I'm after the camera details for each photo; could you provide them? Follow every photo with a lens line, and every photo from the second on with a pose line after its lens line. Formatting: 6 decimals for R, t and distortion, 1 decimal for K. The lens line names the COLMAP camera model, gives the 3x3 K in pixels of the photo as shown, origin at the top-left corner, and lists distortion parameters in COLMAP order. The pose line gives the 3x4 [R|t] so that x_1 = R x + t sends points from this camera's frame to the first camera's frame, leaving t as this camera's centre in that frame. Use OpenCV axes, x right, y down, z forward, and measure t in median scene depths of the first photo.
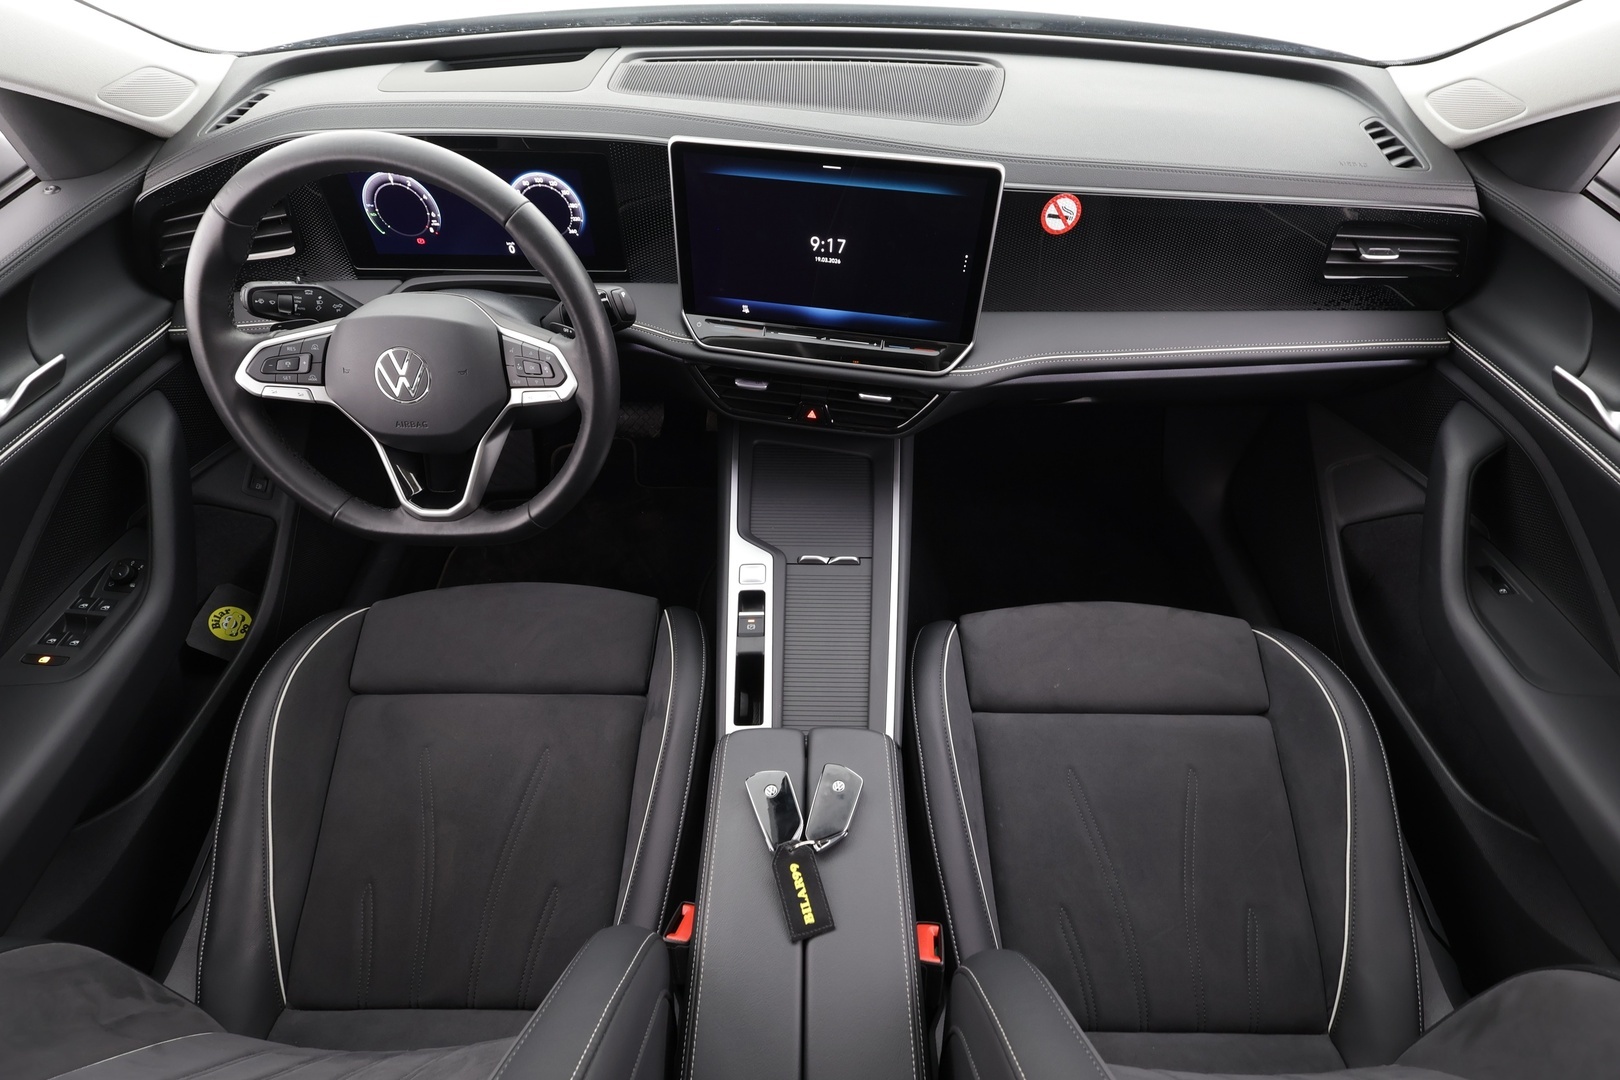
lens RADIAL K [[752.1, 0, 813.5], [0, 752.1, 543.0], [0, 0, 1]] dist [-0.005862, 0.003942]
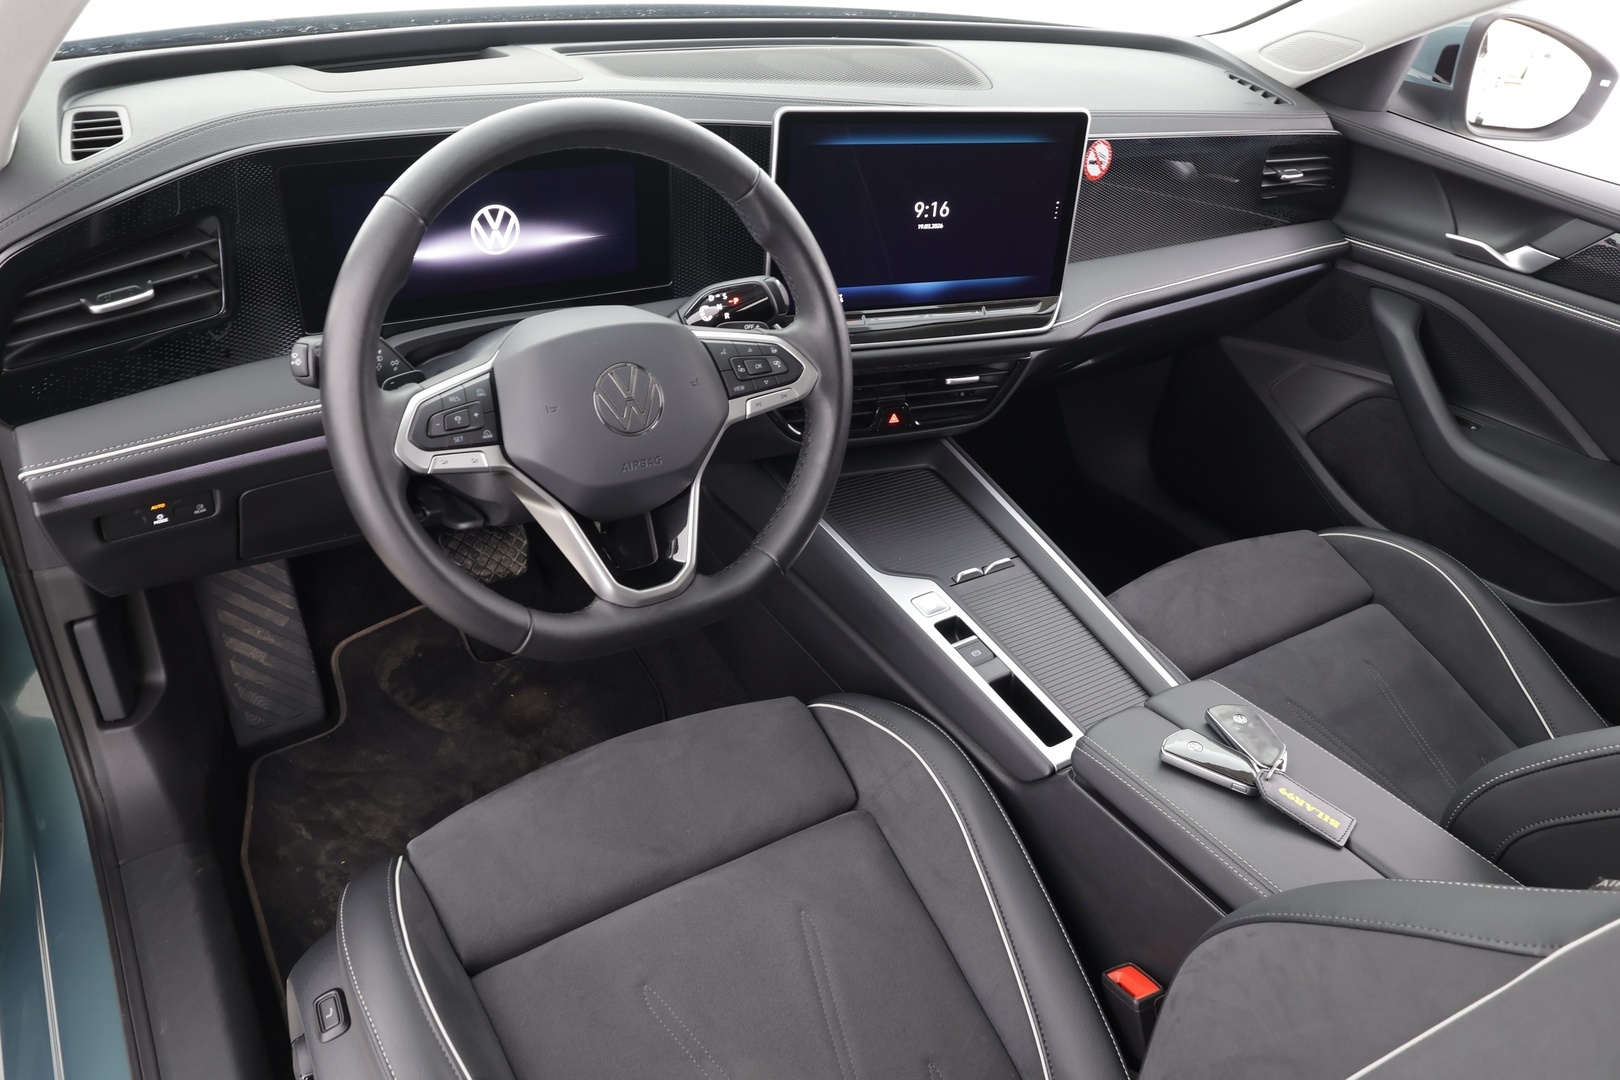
lens RADIAL K [[1152.2, 0, 823.3], [0, 1152.2, 538.6], [0, 0, 1]] dist [-0.003034, 0.006191]
pose [[0.832483, -0.243753, 0.497551, -0.843018], [0.350693, 0.927056, -0.132597, 0.108633], [-0.428937, 0.284872, 0.857241, -0.028745]]
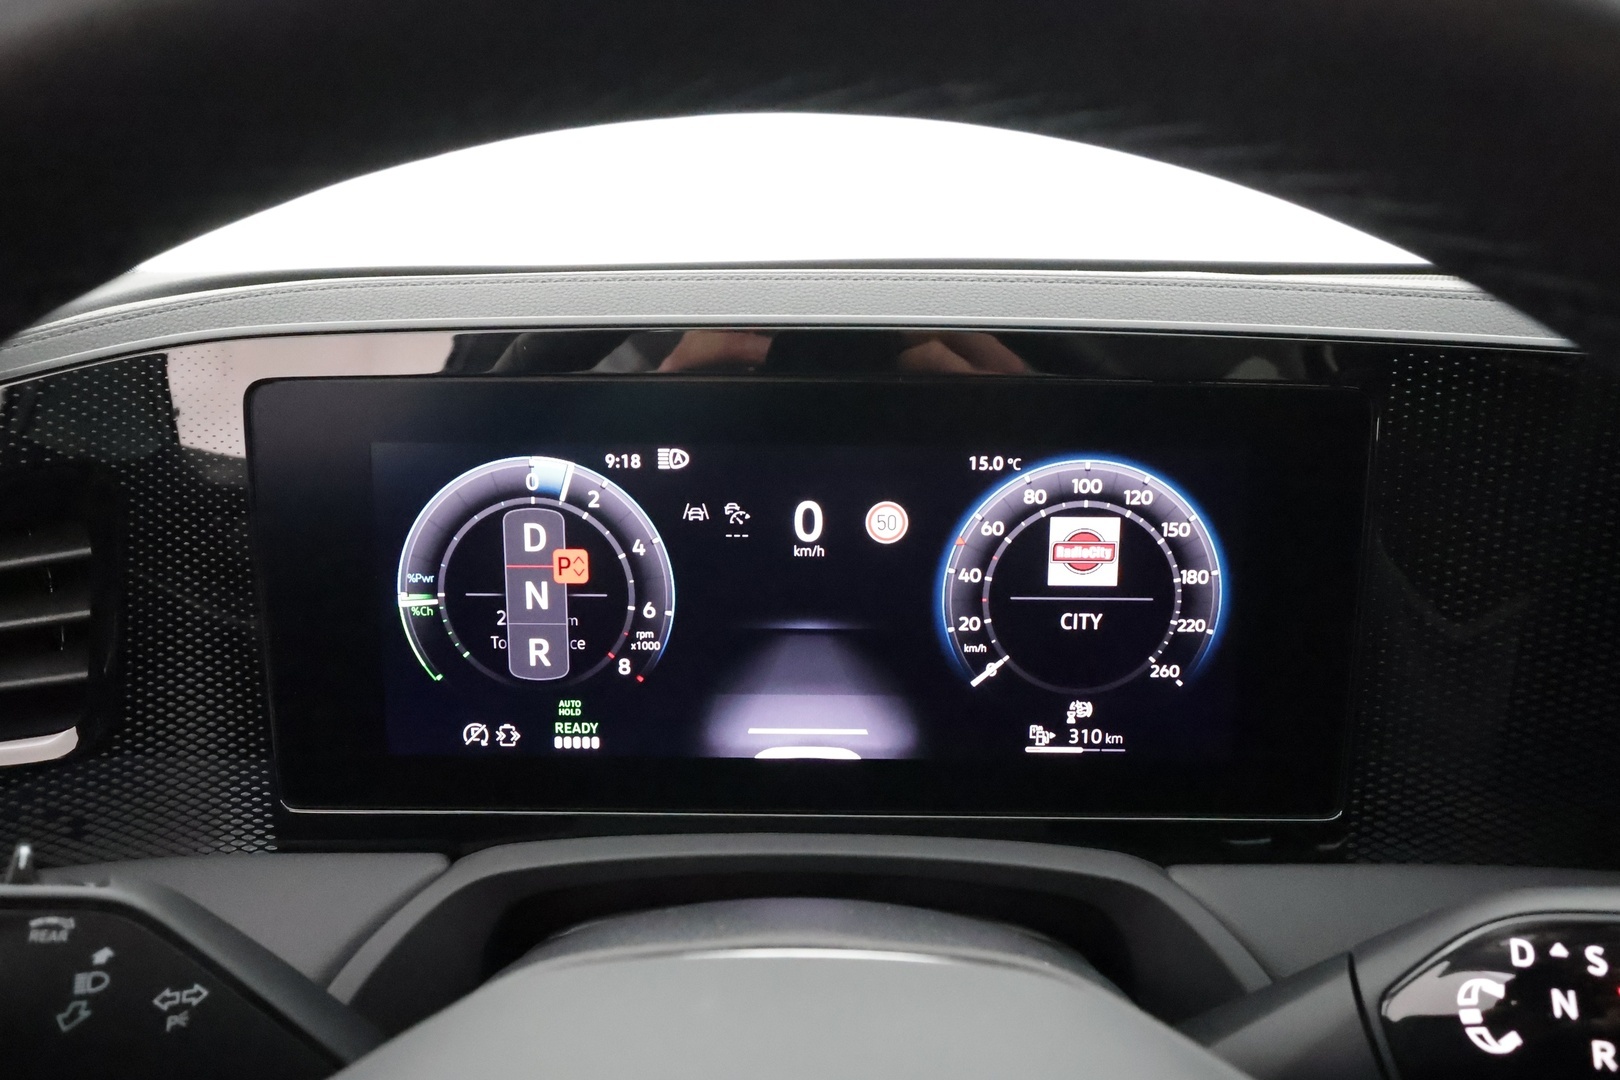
lens RADIAL K [[1087.2, 0, 809.9], [0, 1087.2, 550.0], [0, 0, 1]] dist [0.003211, 0.000842]
pose [[0.999994, -0.002571, -0.002515, -0.460846], [0.000712, 0.826913, -0.562329, -0.246931], [0.003525, 0.562324, 0.826910, 0.690709]]
